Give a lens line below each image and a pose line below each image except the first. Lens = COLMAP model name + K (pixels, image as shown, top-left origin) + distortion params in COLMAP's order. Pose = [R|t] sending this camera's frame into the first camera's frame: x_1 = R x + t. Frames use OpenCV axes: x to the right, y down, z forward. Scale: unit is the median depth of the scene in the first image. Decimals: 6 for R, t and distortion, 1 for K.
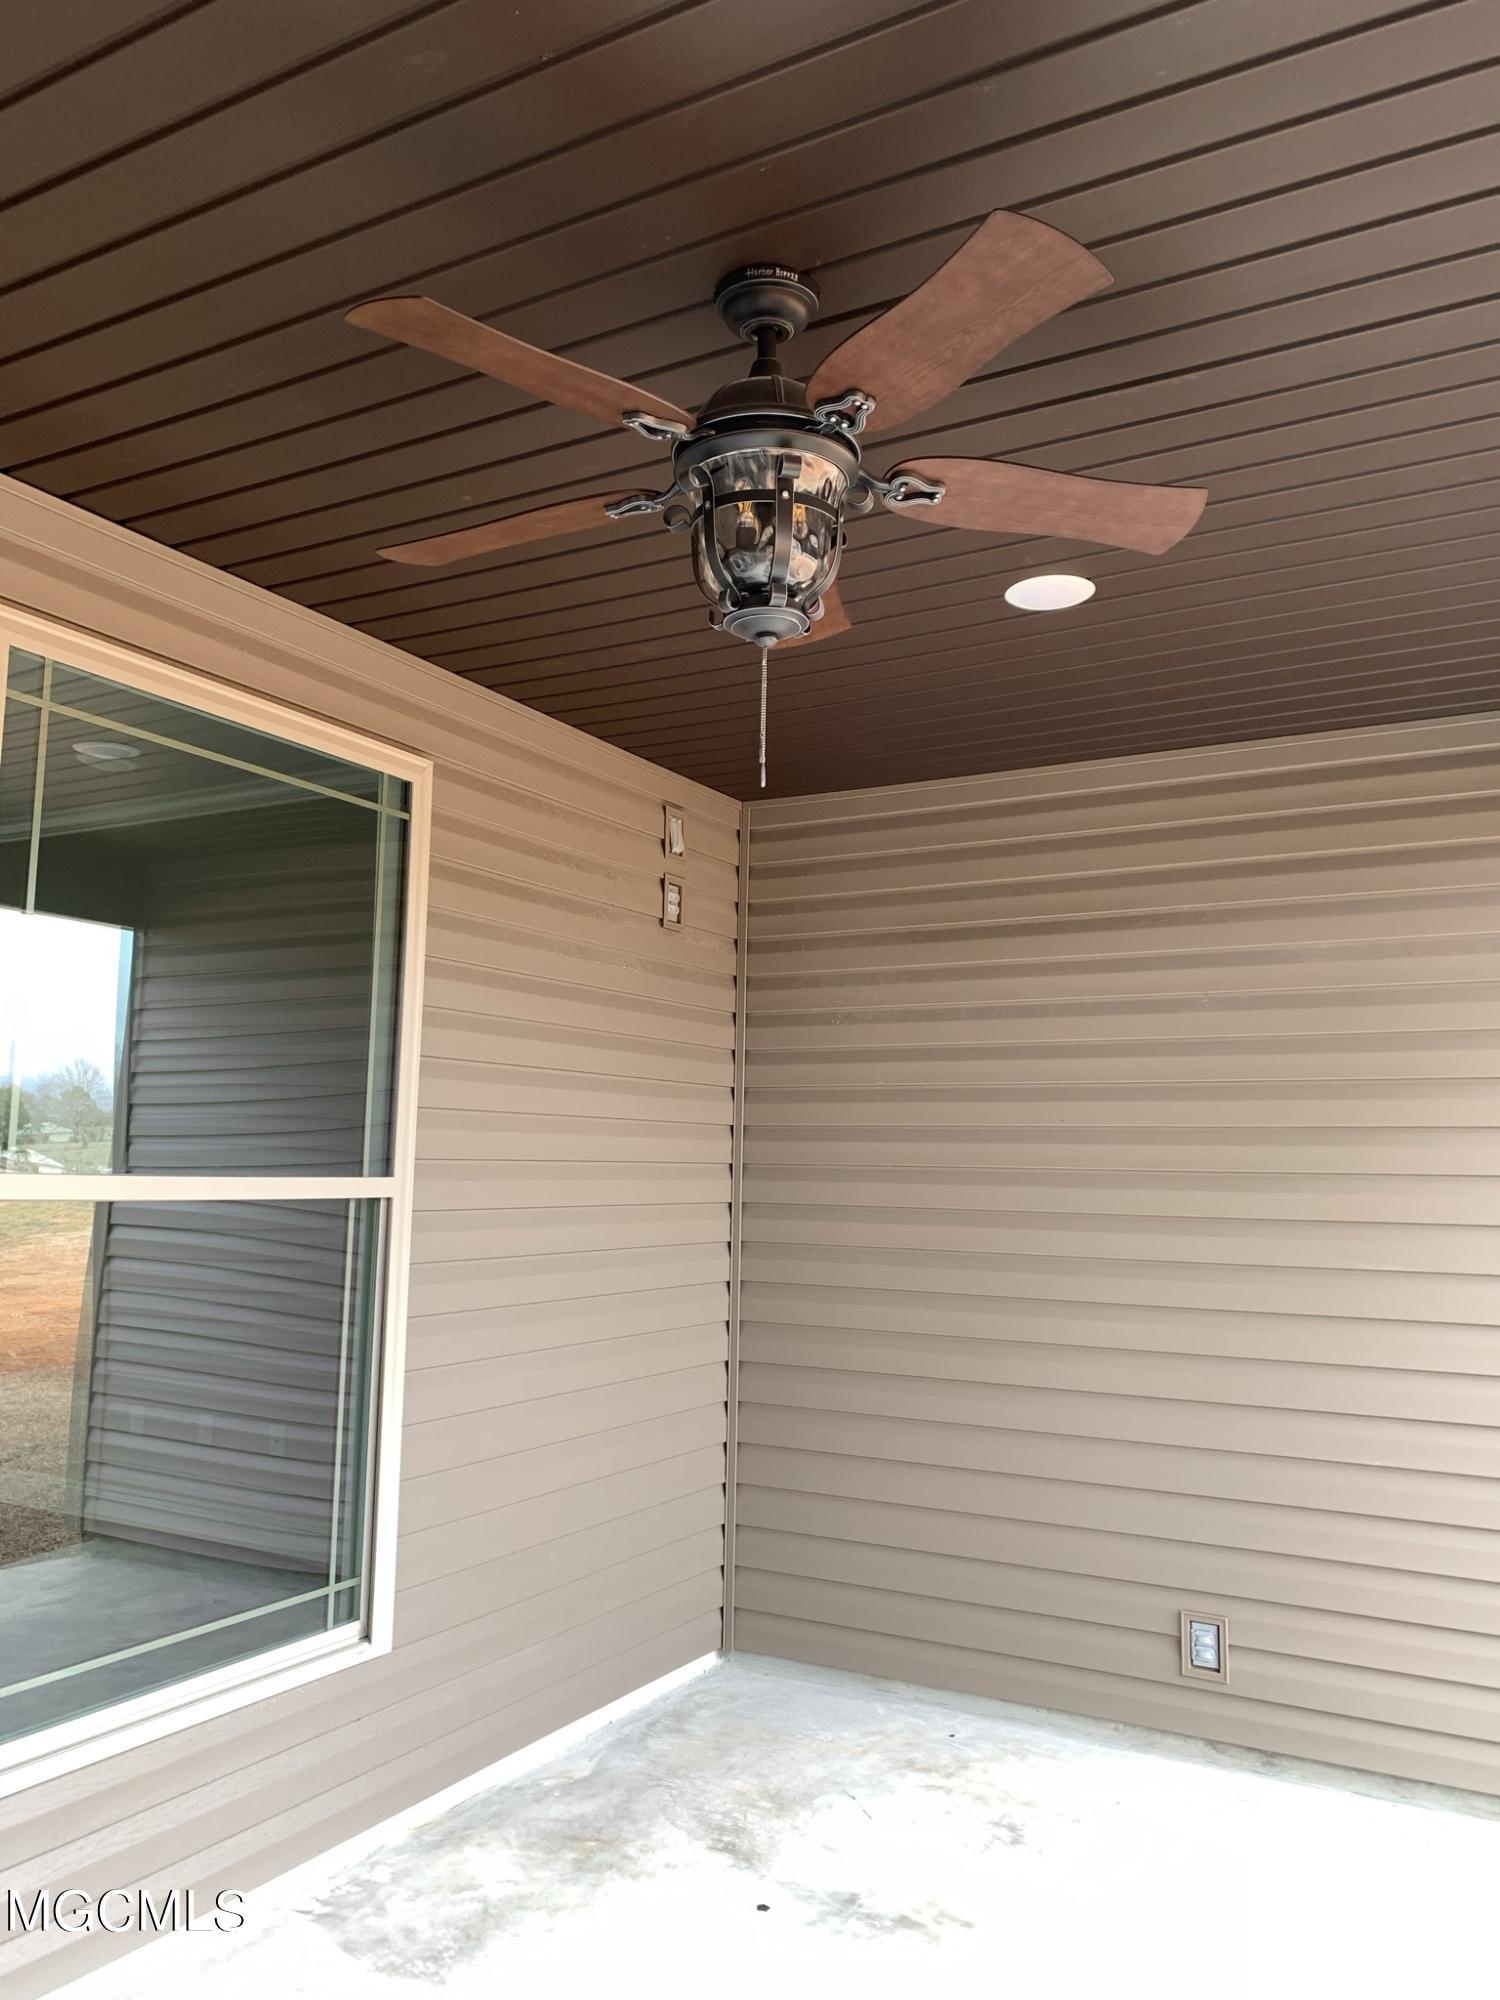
lens RADIAL K [[1515.9, 0, 744.1], [0, 1515.9, 1002.0], [0, 0, 1]] dist [0.026540, -0.025365]
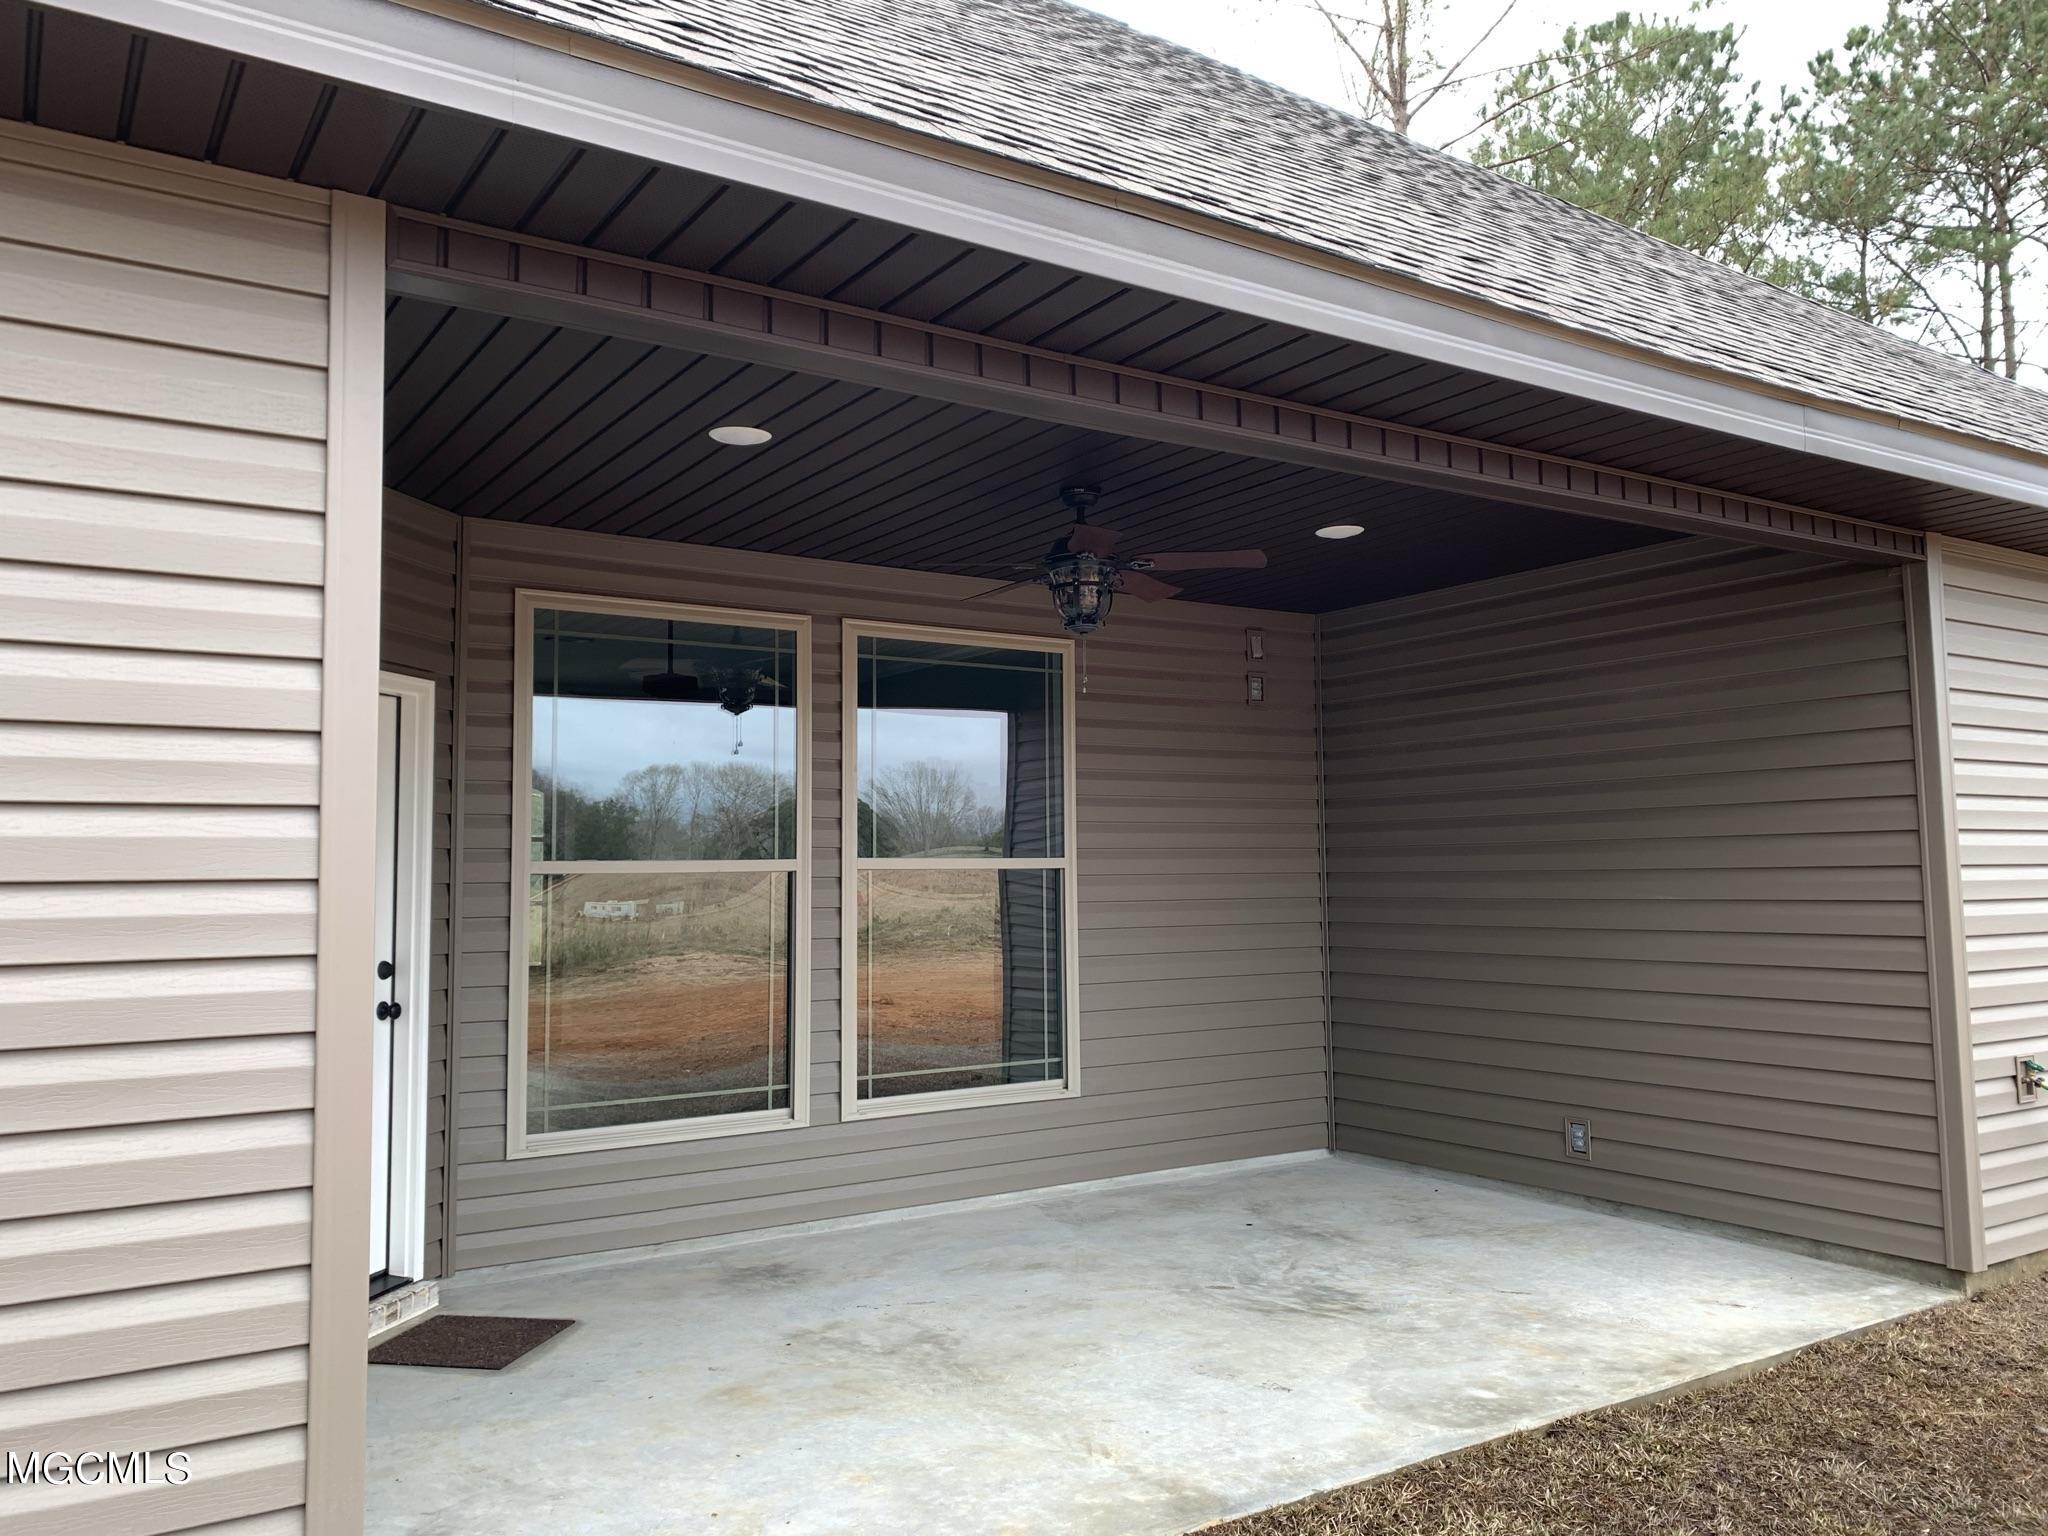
lens RADIAL K [[1552.2, 0, 1025.5], [0, 1552.2, 765.1], [0, 0, 1]] dist [0.026540, -0.025365]
pose [[0.890039, -0.058968, -0.452054, 0.543388], [0.075783, 0.996940, 0.019163, -0.039239], [0.449541, -0.051314, 0.891785, -0.684925]]
